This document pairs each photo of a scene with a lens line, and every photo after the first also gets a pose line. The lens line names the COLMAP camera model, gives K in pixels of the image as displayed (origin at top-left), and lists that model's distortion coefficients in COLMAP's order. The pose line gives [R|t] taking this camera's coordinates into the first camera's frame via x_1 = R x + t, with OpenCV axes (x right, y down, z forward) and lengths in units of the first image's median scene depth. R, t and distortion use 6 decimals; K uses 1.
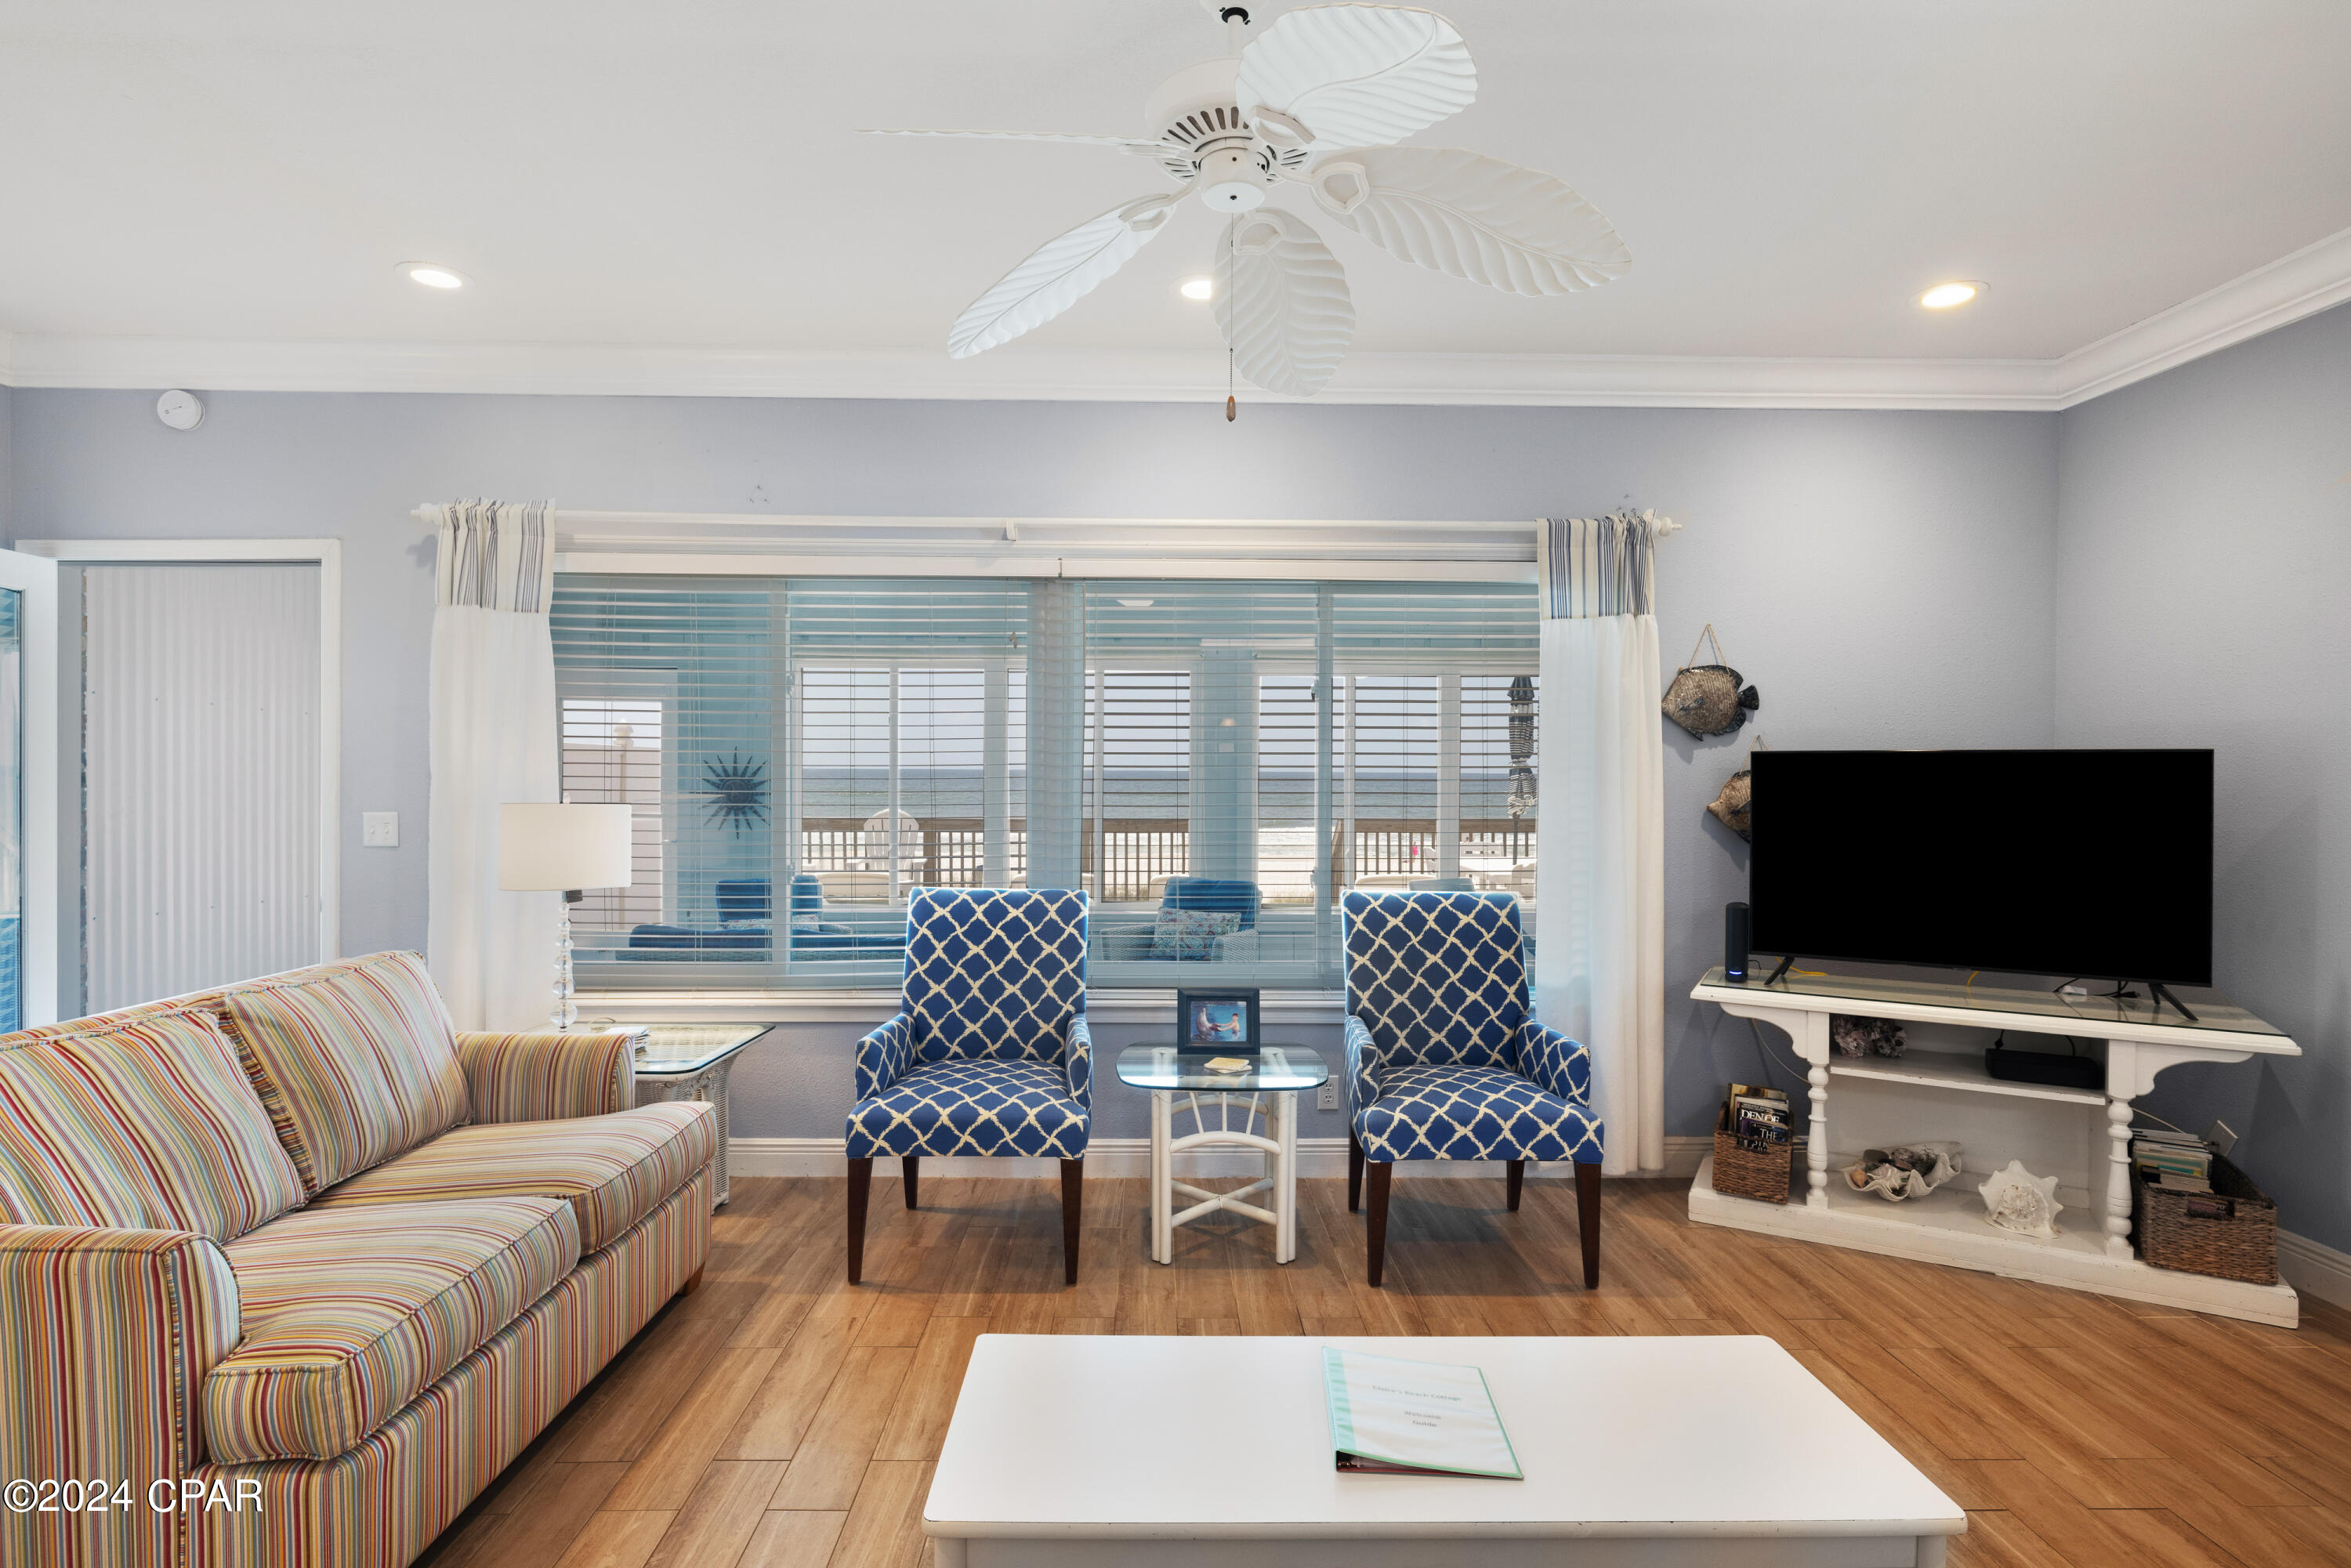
lens RADIAL K [[1197.5, 0, 1176.7], [0, 1197.5, 780.9], [0, 0, 1]] dist [-0.001739, -0.000774]
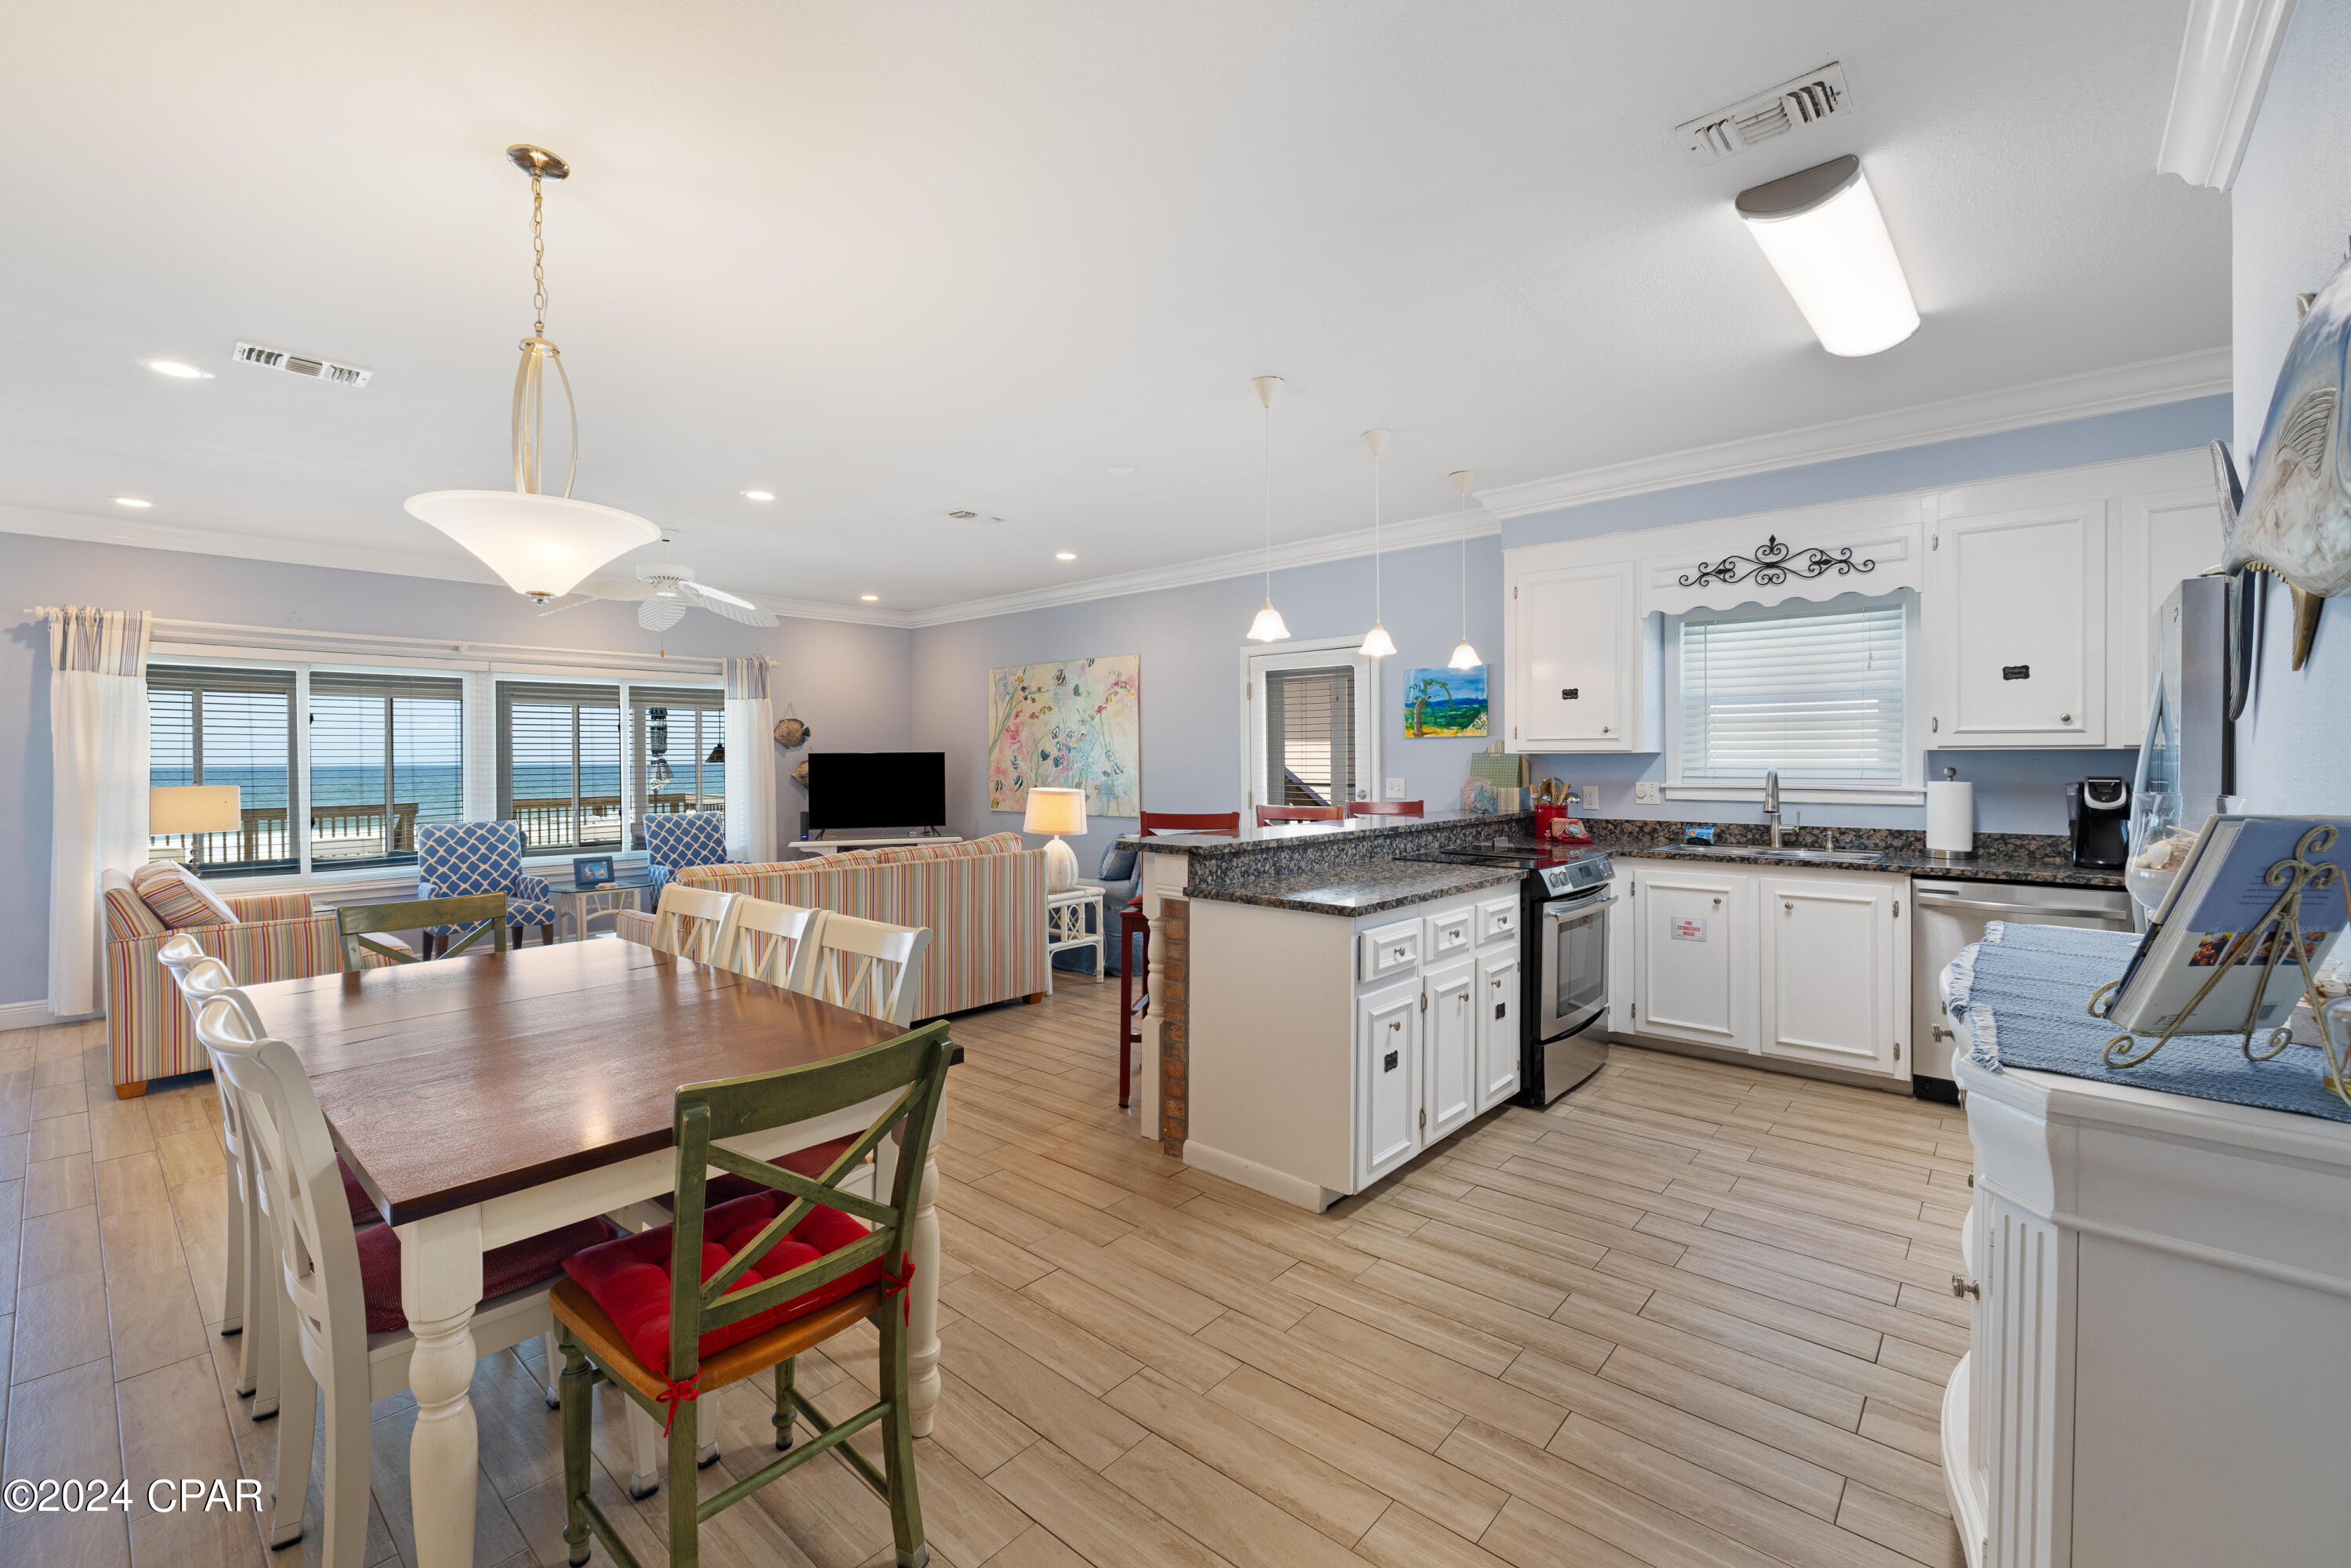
lens RADIAL K [[993.7, 0, 1167.1], [0, 993.7, 755.5], [0, 0, 1]] dist [-0.000992, 0.000108]
pose [[0.680297, -0.008025, 0.732893, -0.594953], [0.016431, 0.999856, -0.004303, 0.002449], [-0.732752, 0.014969, 0.680331, -1.084604]]
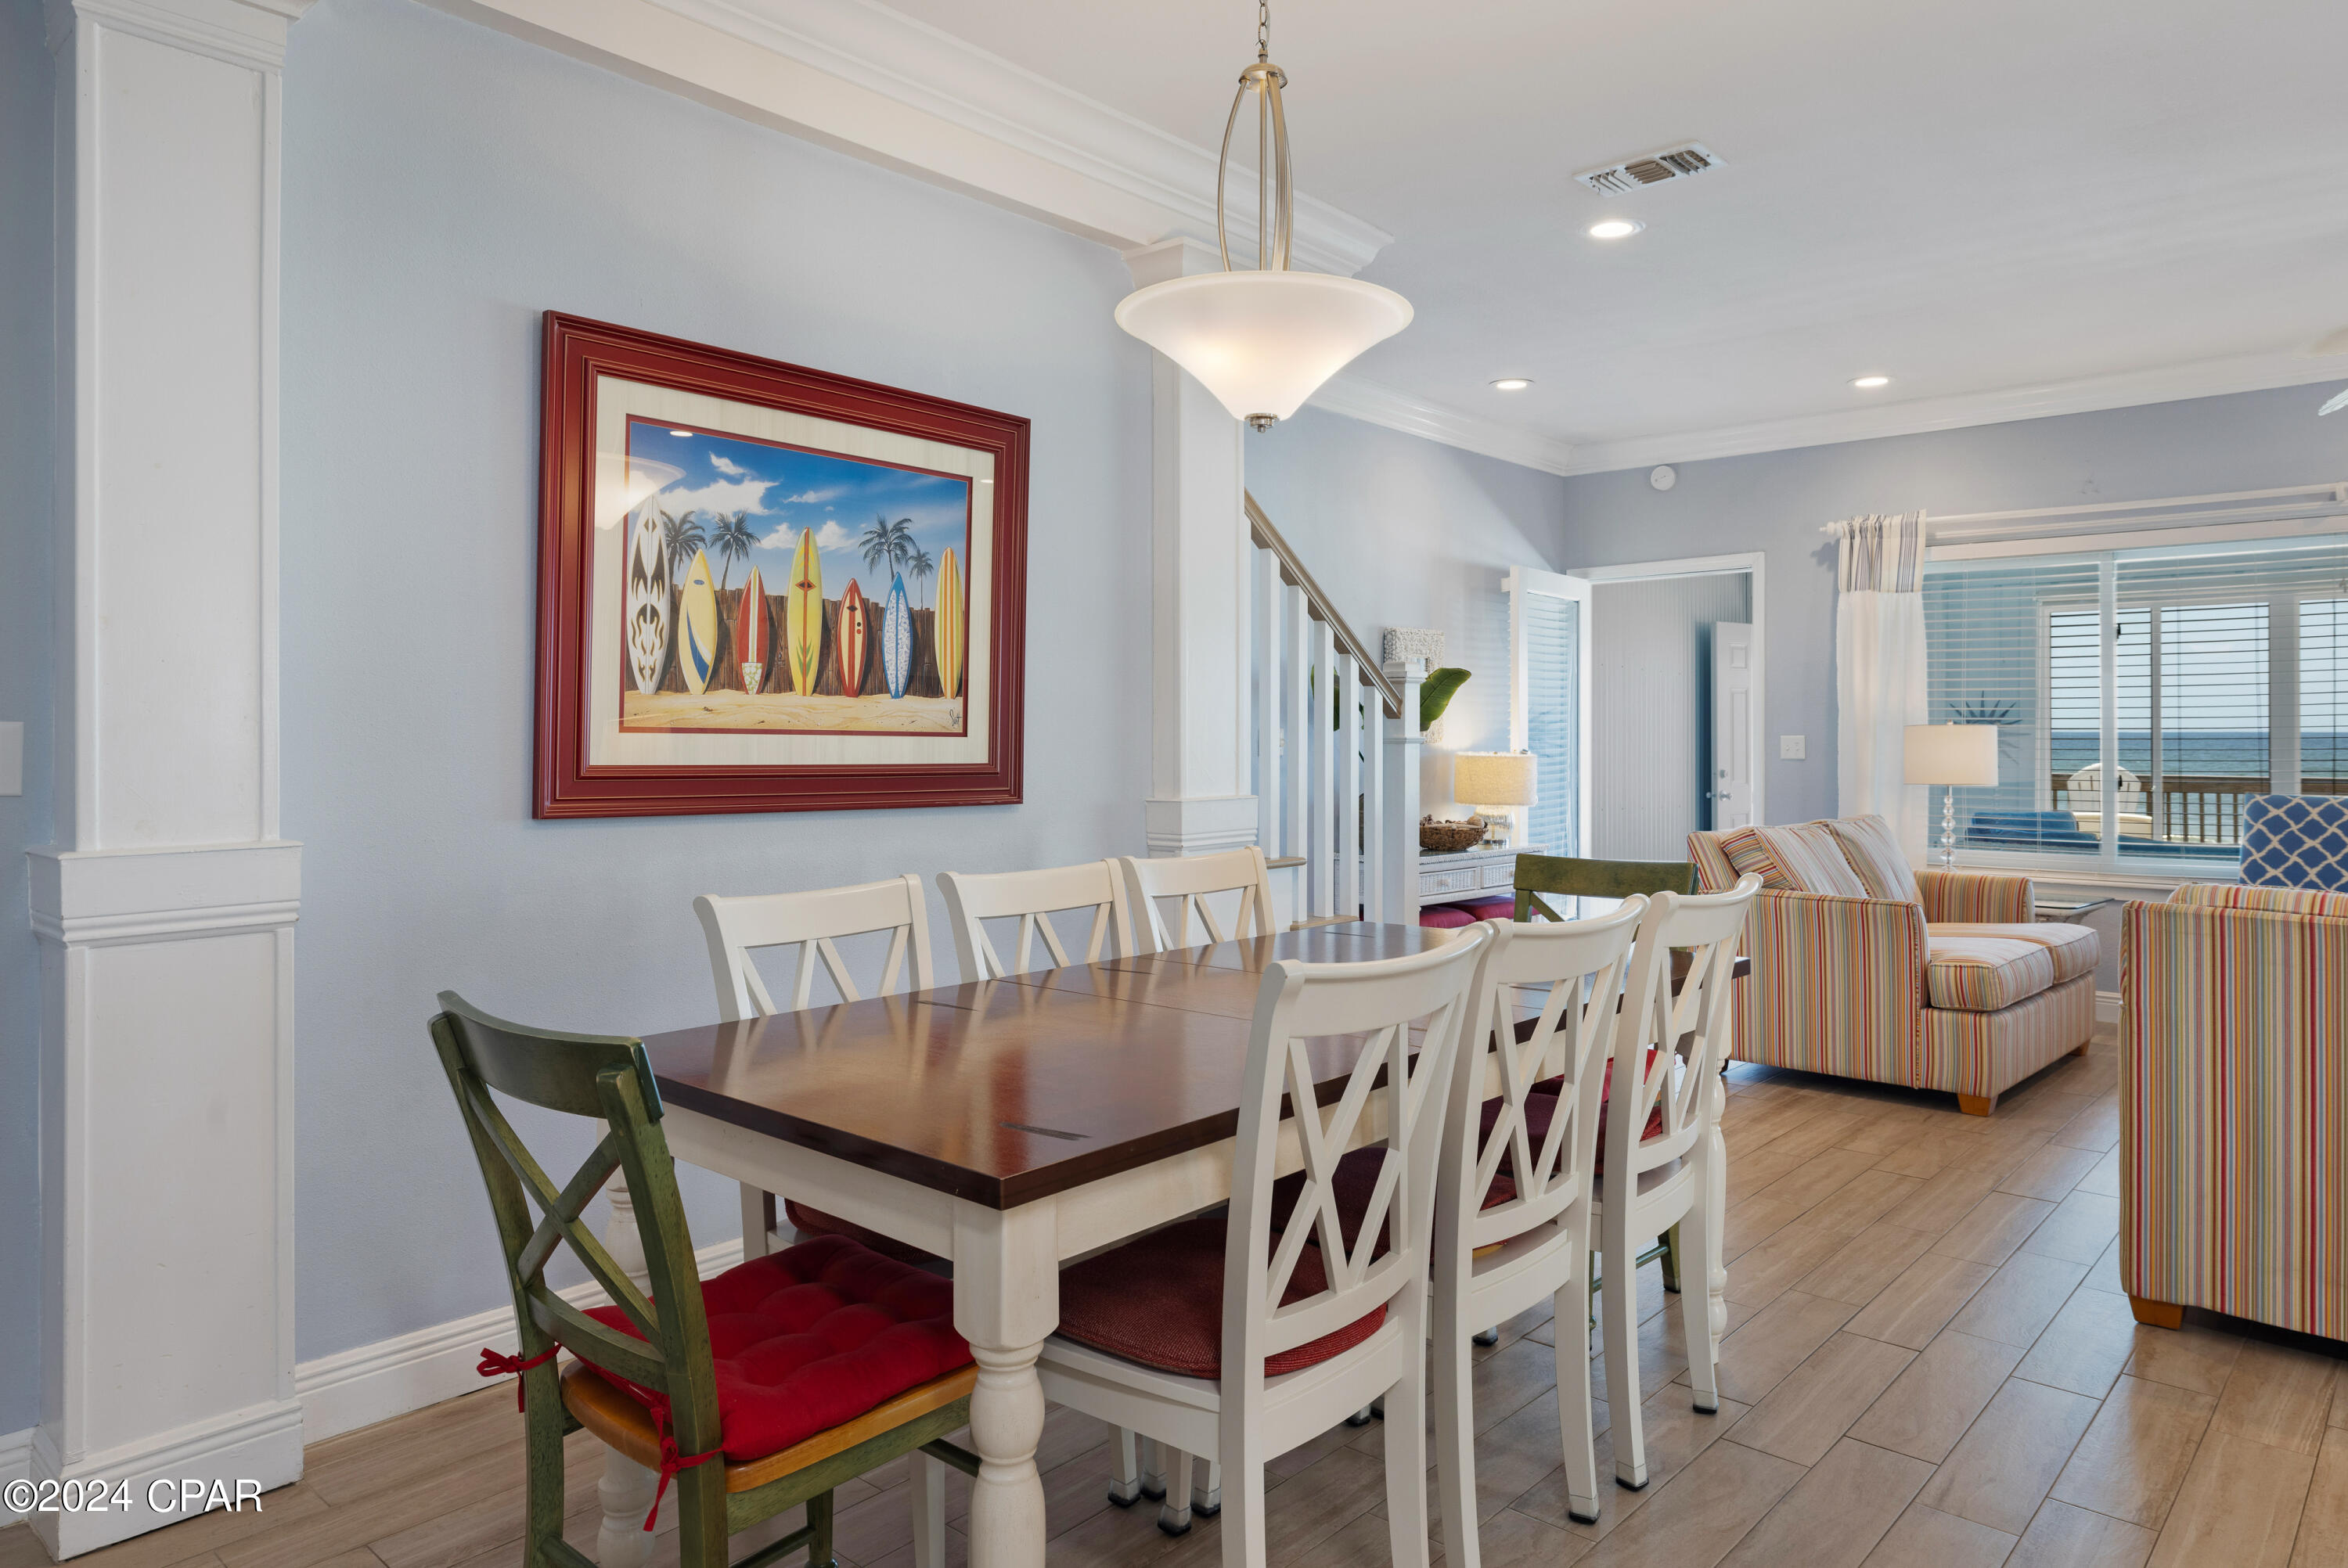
lens RADIAL K [[1485.7, 0, 1165.5], [0, 1485.7, 721.3], [0, 0, 1]] dist [-0.000652, -0.001836]
pose [[0.726574, -0.011363, -0.686994, 0.024098], [-0.000175, 0.999860, -0.016724, 0.041601], [0.687088, 0.012271, 0.726470, -0.896218]]
